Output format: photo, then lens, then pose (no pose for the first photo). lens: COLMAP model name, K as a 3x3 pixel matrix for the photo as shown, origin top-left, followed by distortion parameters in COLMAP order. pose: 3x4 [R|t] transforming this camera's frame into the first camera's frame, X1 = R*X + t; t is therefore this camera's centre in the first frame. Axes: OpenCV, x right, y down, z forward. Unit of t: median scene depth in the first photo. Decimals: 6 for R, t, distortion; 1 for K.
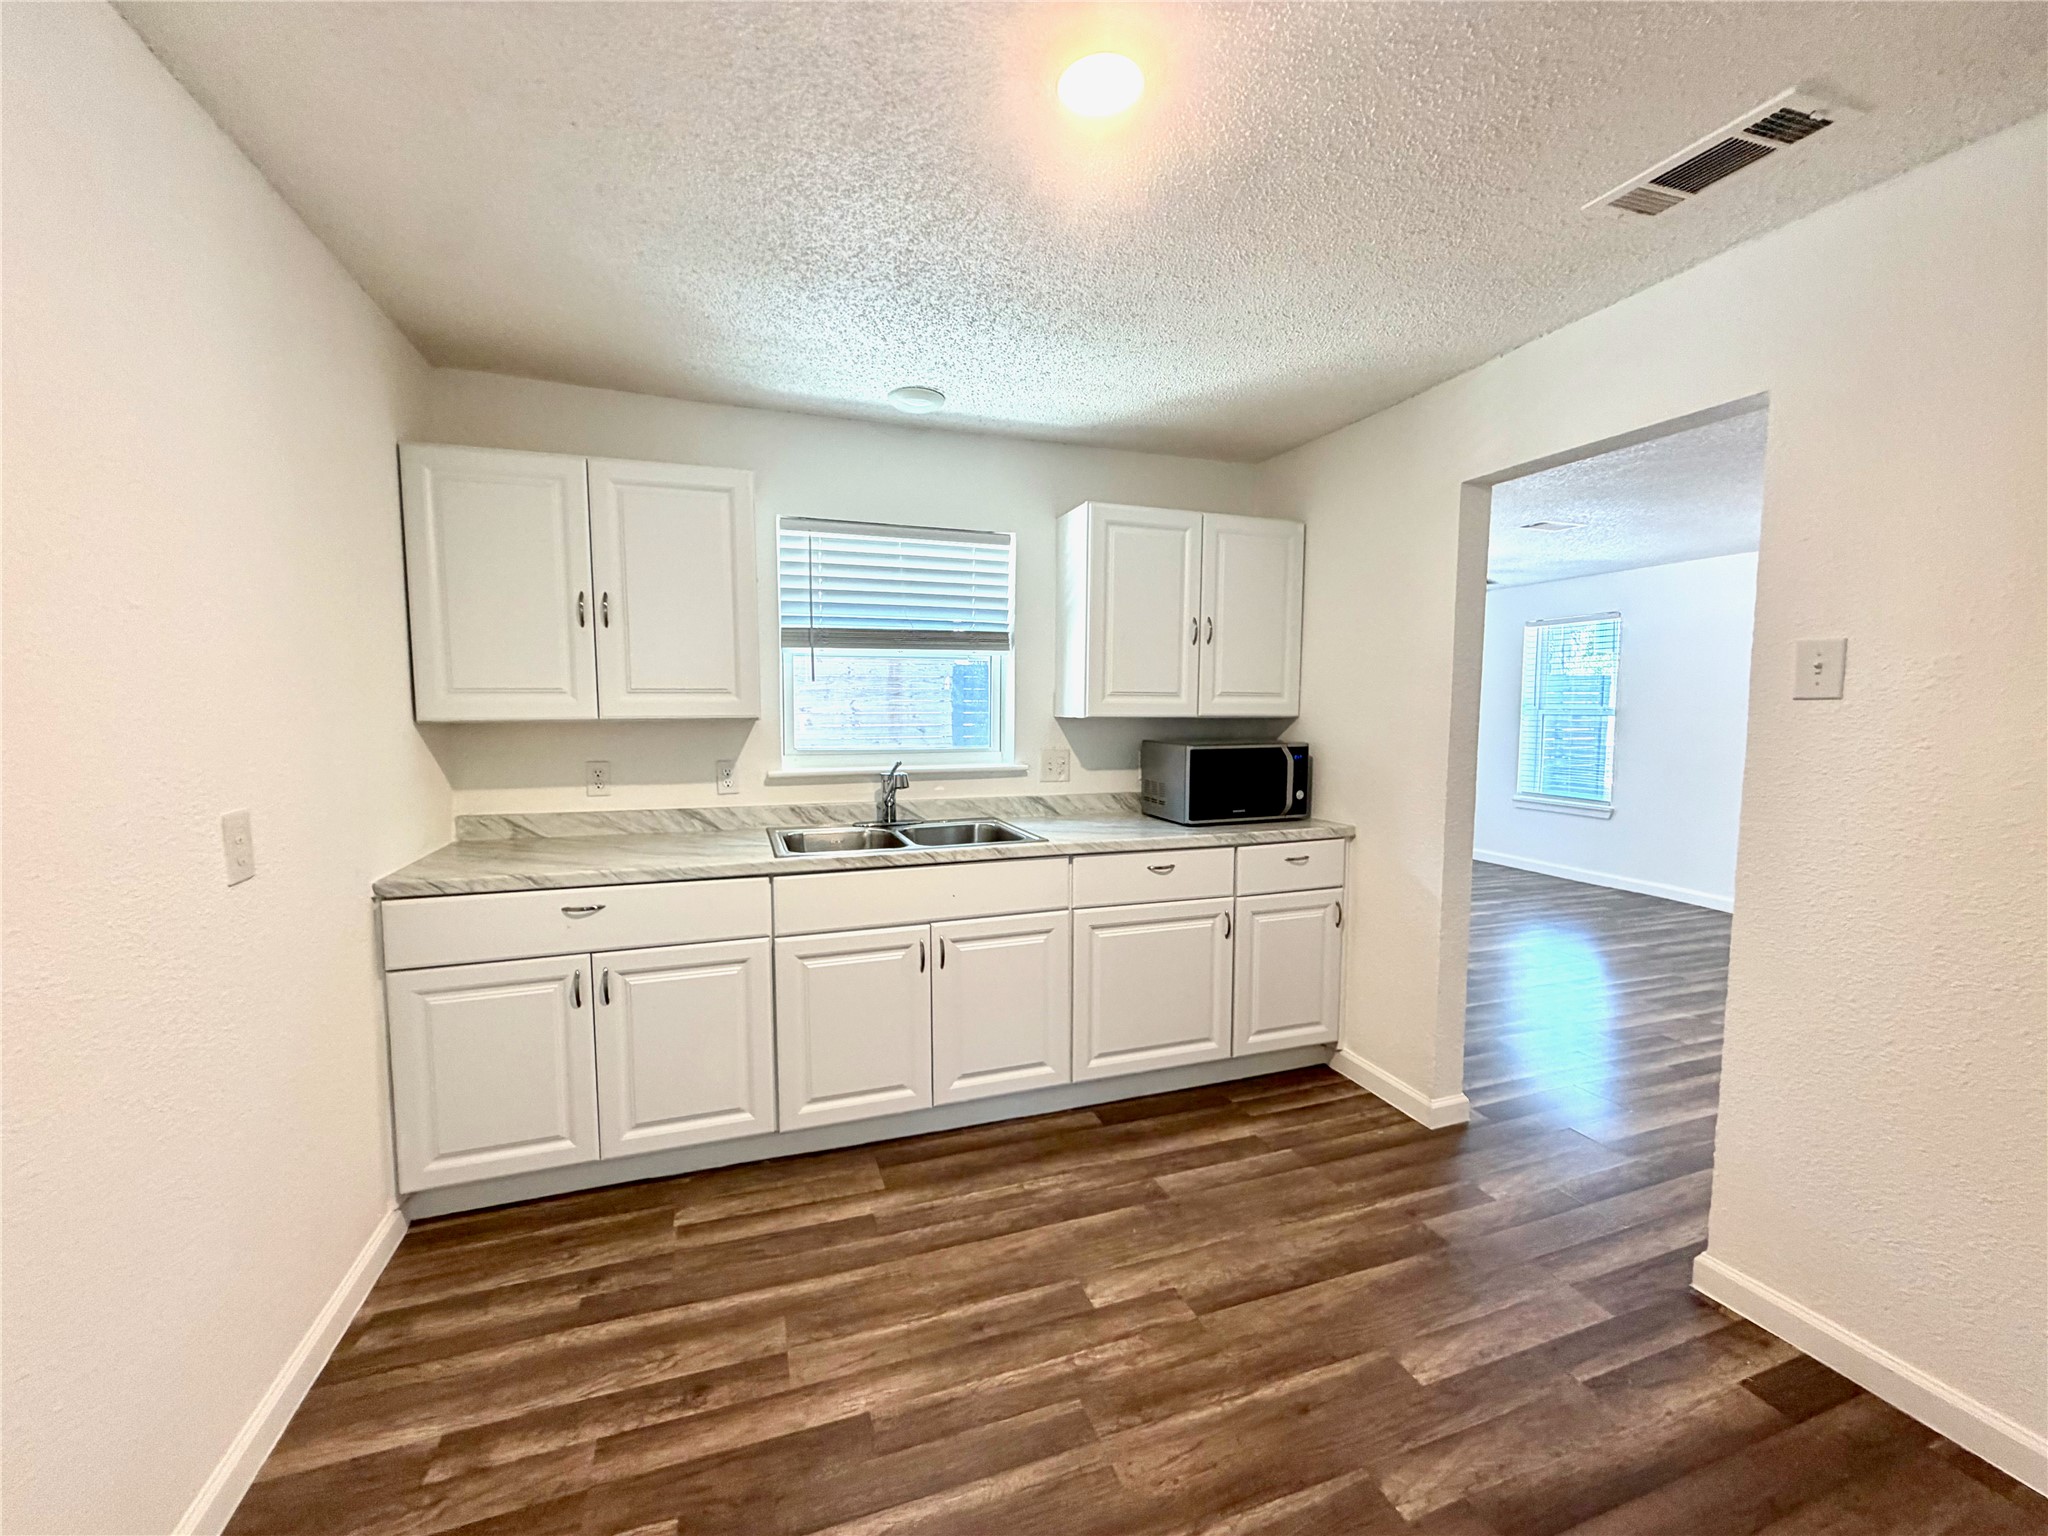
lens RADIAL K [[817.6, 0, 1019.3], [0, 817.6, 770.1], [0, 0, 1]] dist [-0.001868, 0.000833]
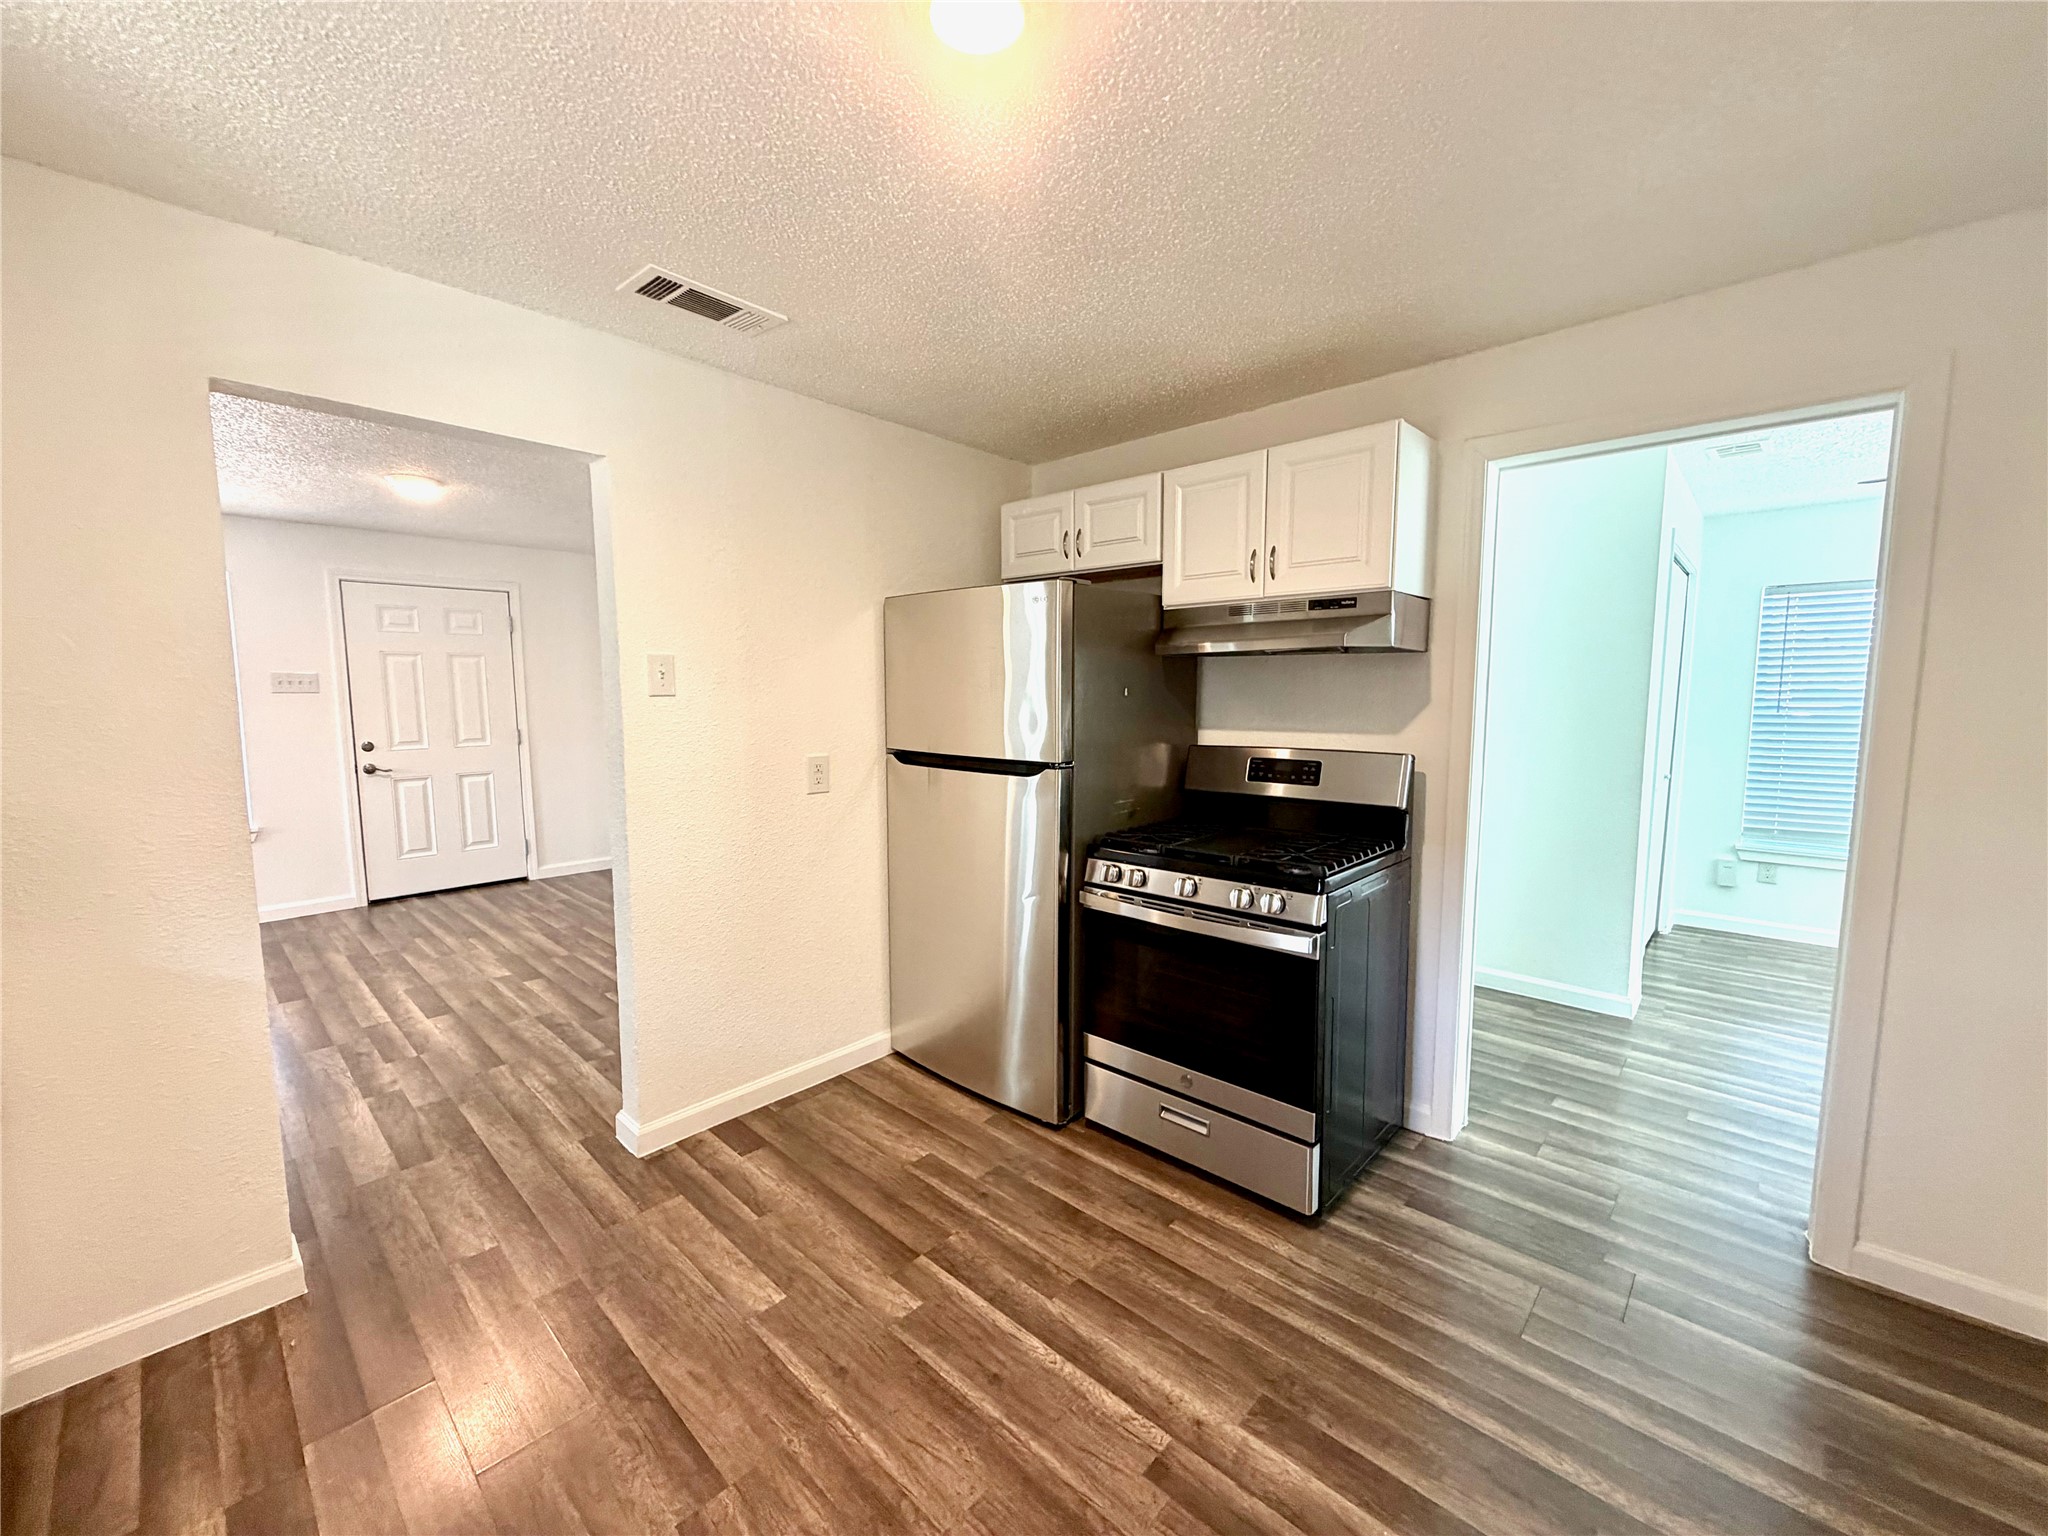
lens RADIAL K [[817.6, 0, 1020.3], [0, 817.6, 767.4], [0, 0, 1]] dist [-0.001868, 0.000833]
pose [[-0.458528, -0.090599, 0.884050, -0.584982], [0.066156, 0.988550, 0.135622, -0.114819], [-0.886214, 0.120671, -0.447284, 1.090484]]
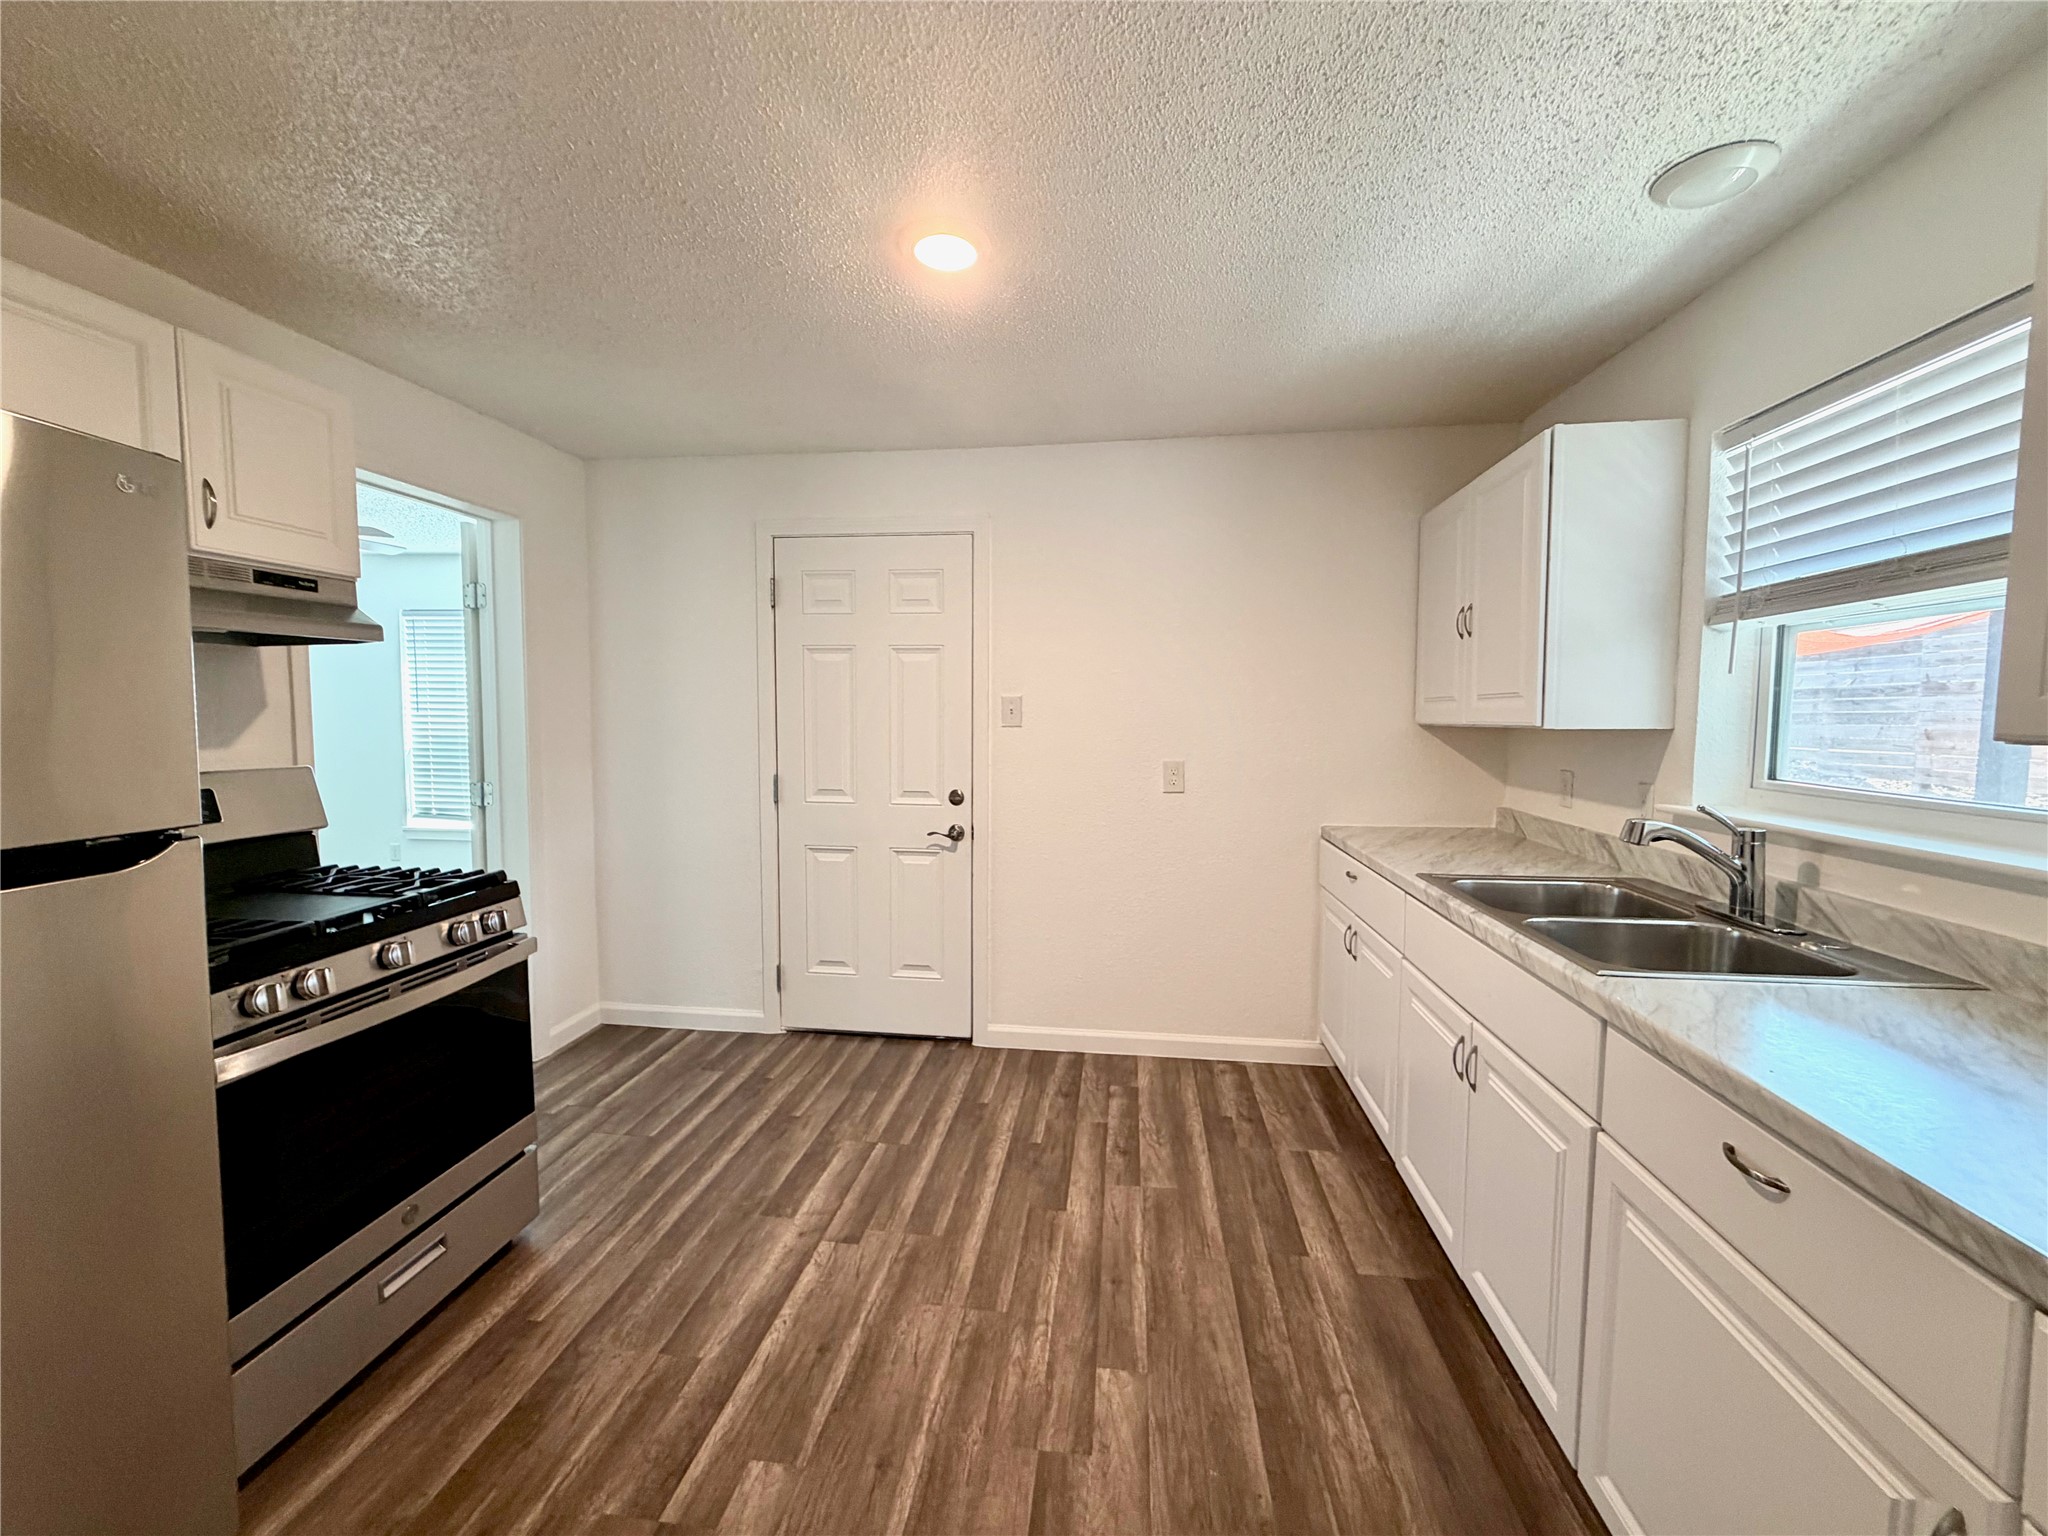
lens RADIAL K [[817.6, 0, 1026.8], [0, 817.6, 768.3], [0, 0, 1]] dist [-0.001868, 0.000833]
pose [[-0.446709, 0.057590, -0.892824, 0.981953], [-0.073955, 0.992134, 0.100998, -0.101460], [0.891617, 0.111146, -0.438936, 1.361740]]
